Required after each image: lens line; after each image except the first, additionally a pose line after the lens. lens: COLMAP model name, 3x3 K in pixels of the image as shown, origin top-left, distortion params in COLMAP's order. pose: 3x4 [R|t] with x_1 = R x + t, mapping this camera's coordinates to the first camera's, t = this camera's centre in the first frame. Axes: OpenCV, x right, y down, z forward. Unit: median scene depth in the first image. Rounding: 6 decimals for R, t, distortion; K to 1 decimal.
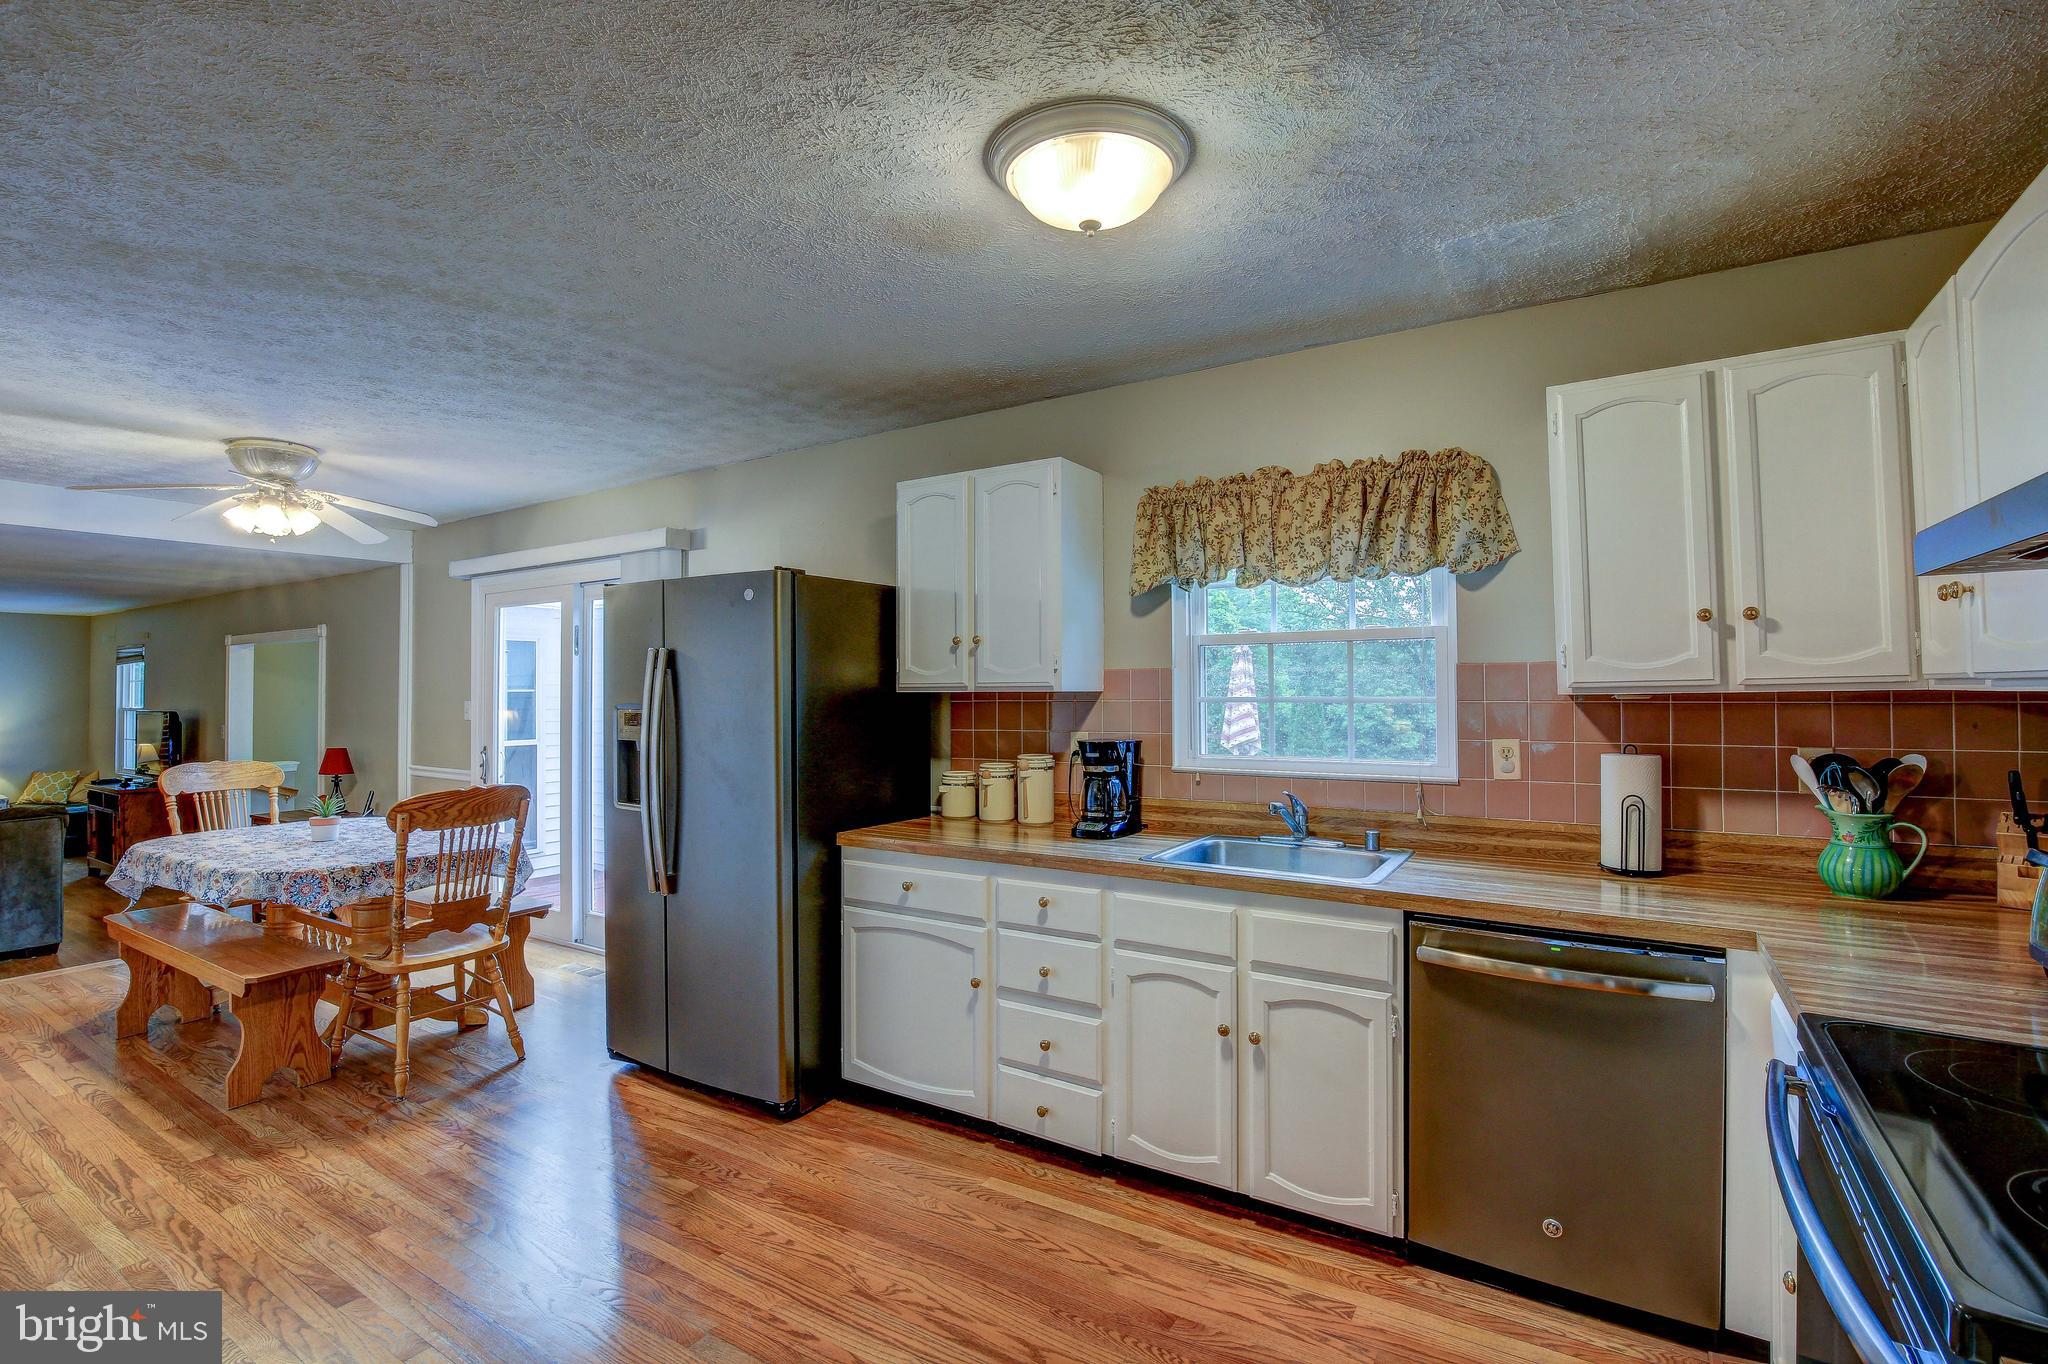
lens RADIAL K [[953.0, 0, 1019.7], [0, 953.0, 655.4], [0, 0, 1]] dist [-0.019732, 0.000041]
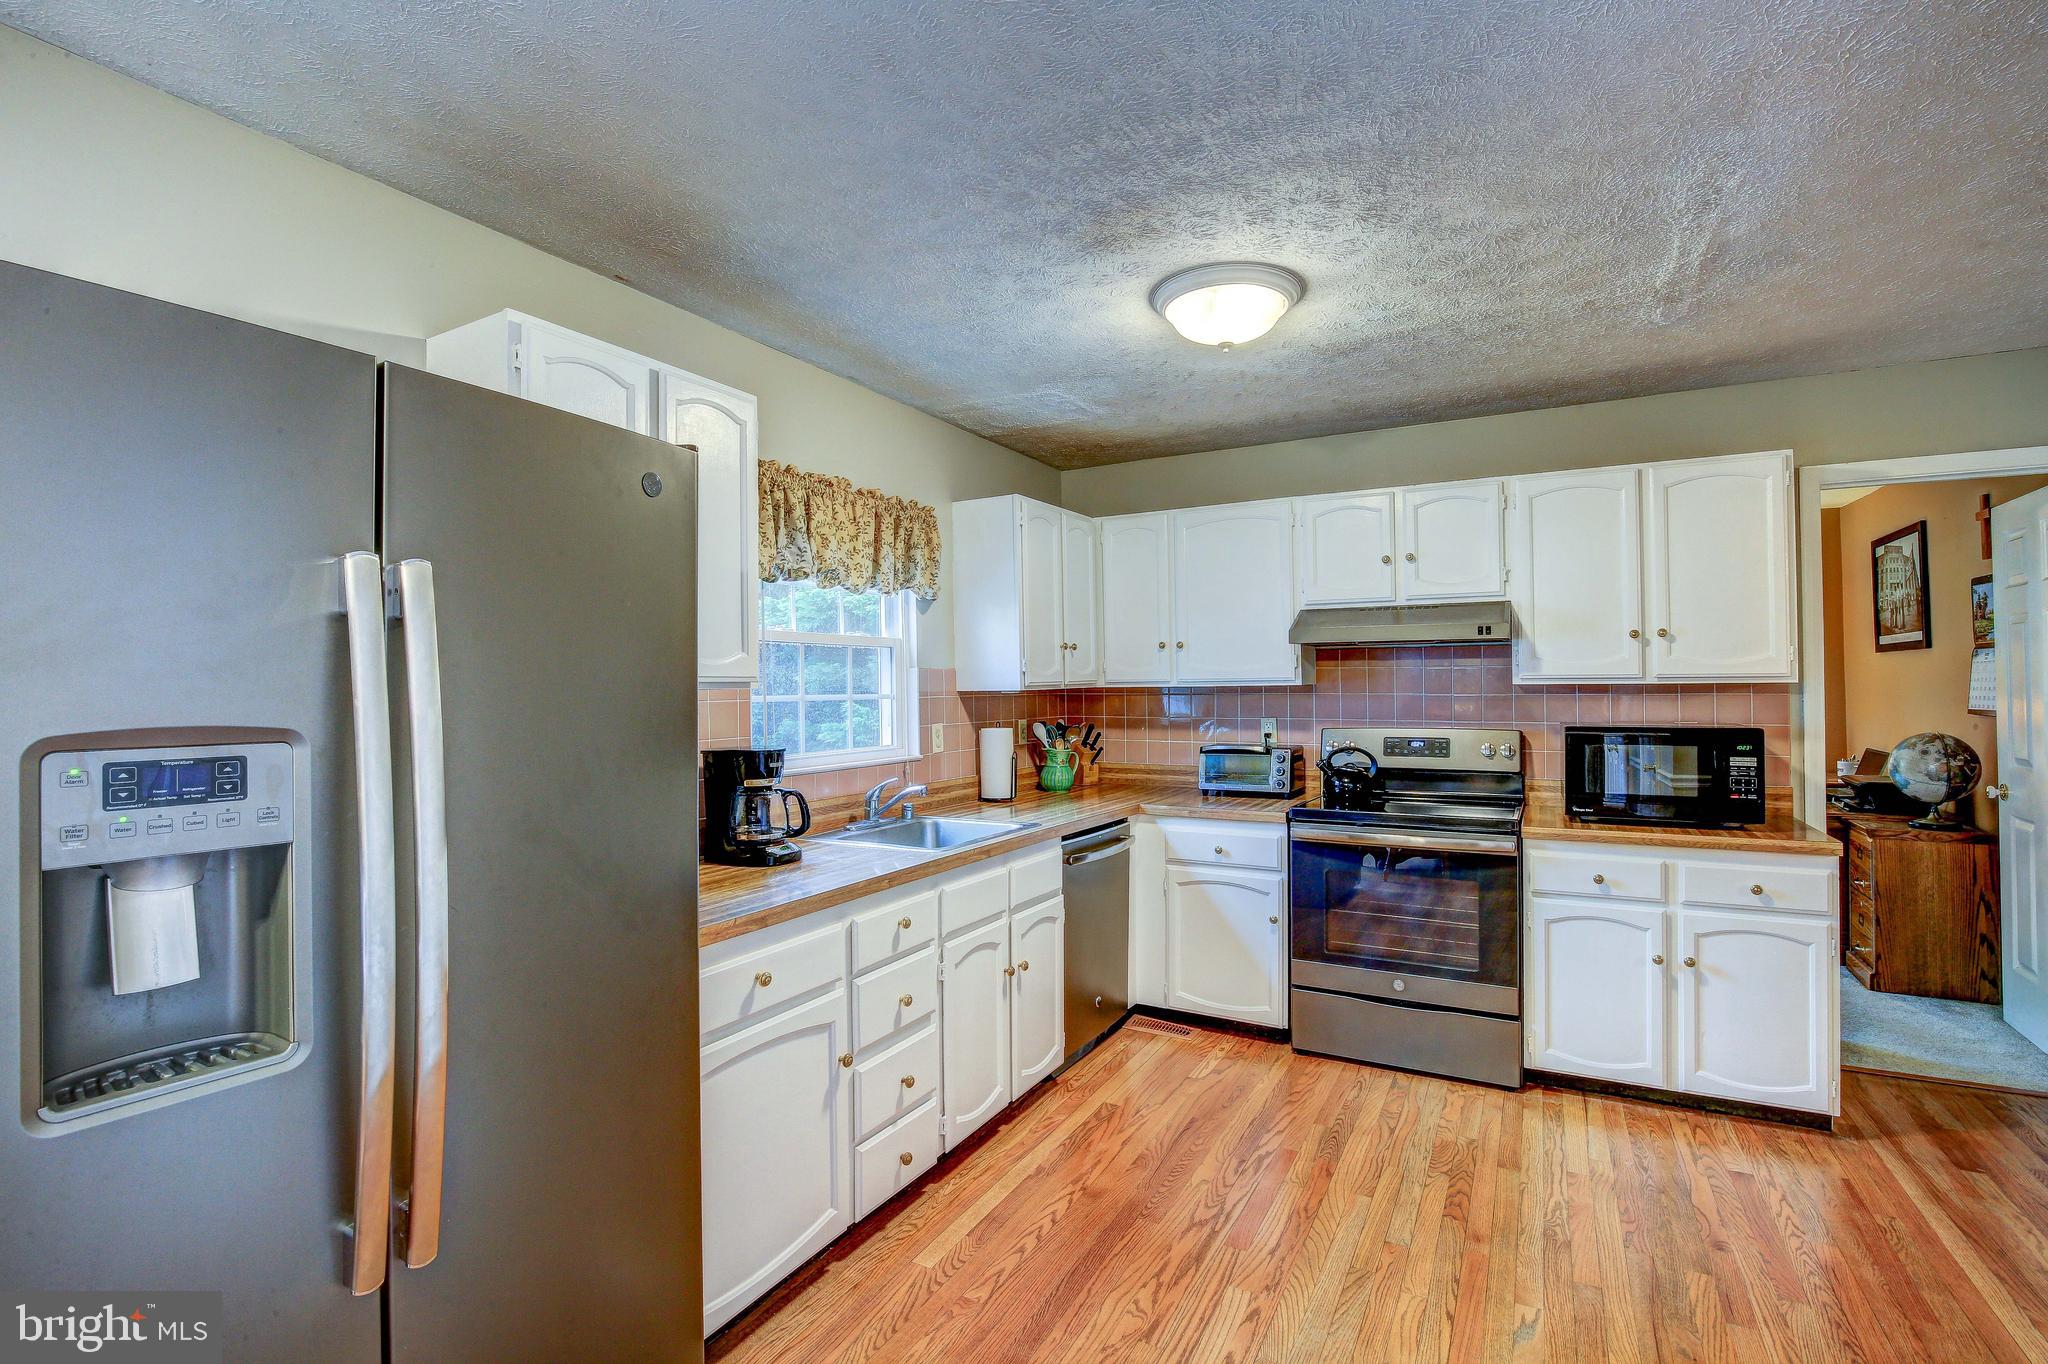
lens RADIAL K [[997.2, 0, 964.9], [0, 997.2, 677.6], [0, 0, 1]] dist [0.000374, -0.000051]
pose [[-0.051409, 0.018096, 0.998514, -0.907197], [-0.023749, 0.999531, -0.019337, 0.046041], [-0.998395, -0.024708, -0.050955, 0.988156]]
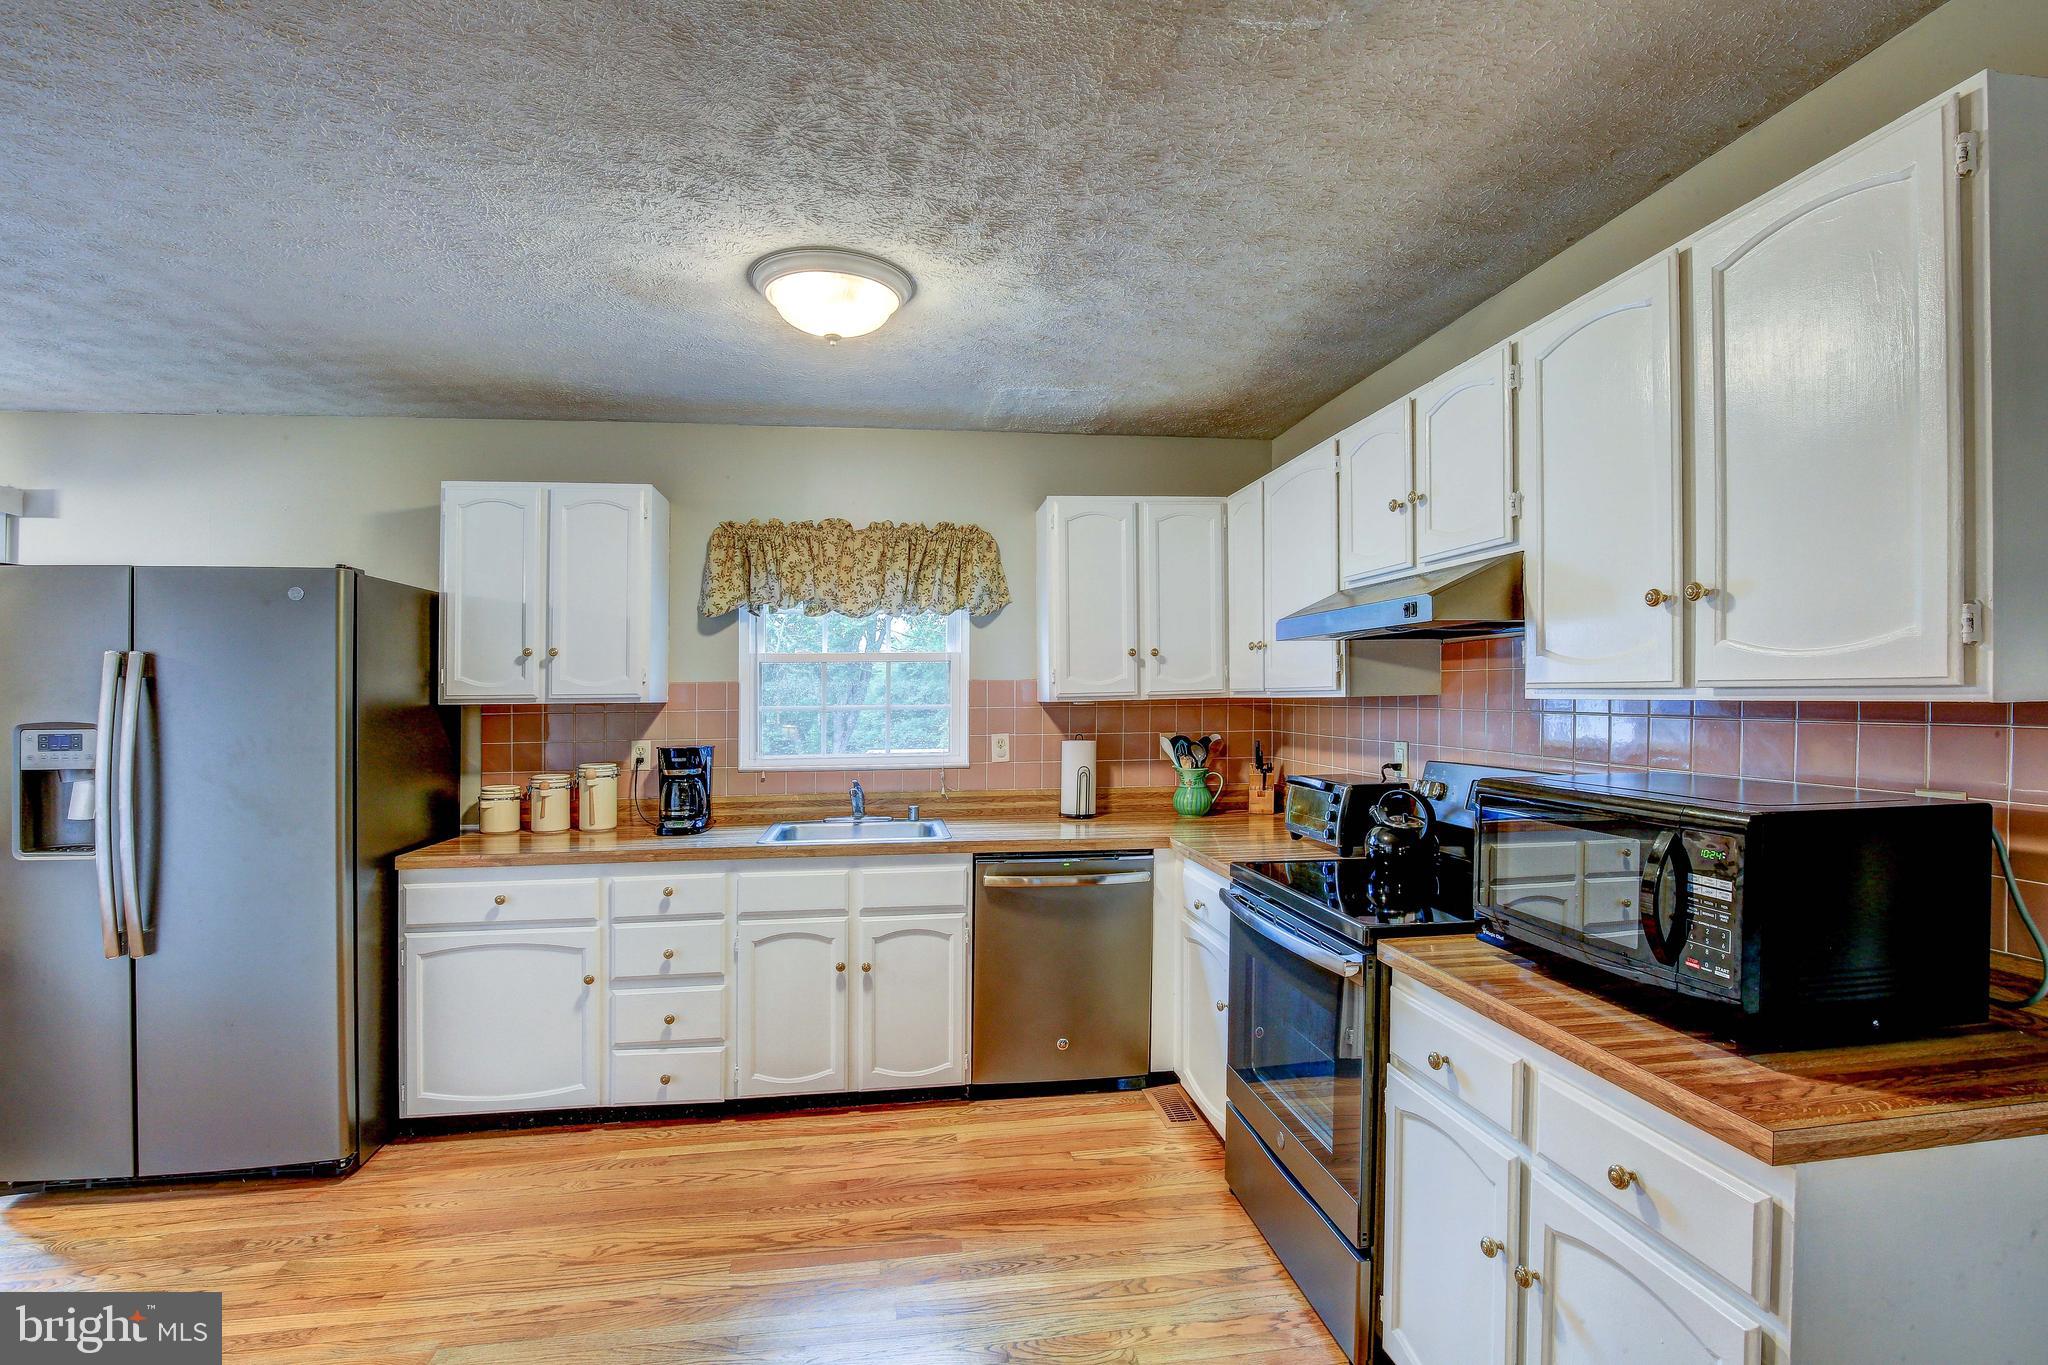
lens RADIAL K [[953.3, 0, 1008.6], [0, 953.3, 690.3], [0, 0, 1]] dist [-0.013668, 0.000020]
pose [[0.765388, 0.002863, 0.643563, -0.380919], [-0.016976, 0.999732, 0.015742, 0.000264], [-0.643346, -0.022974, 0.765231, -0.098382]]
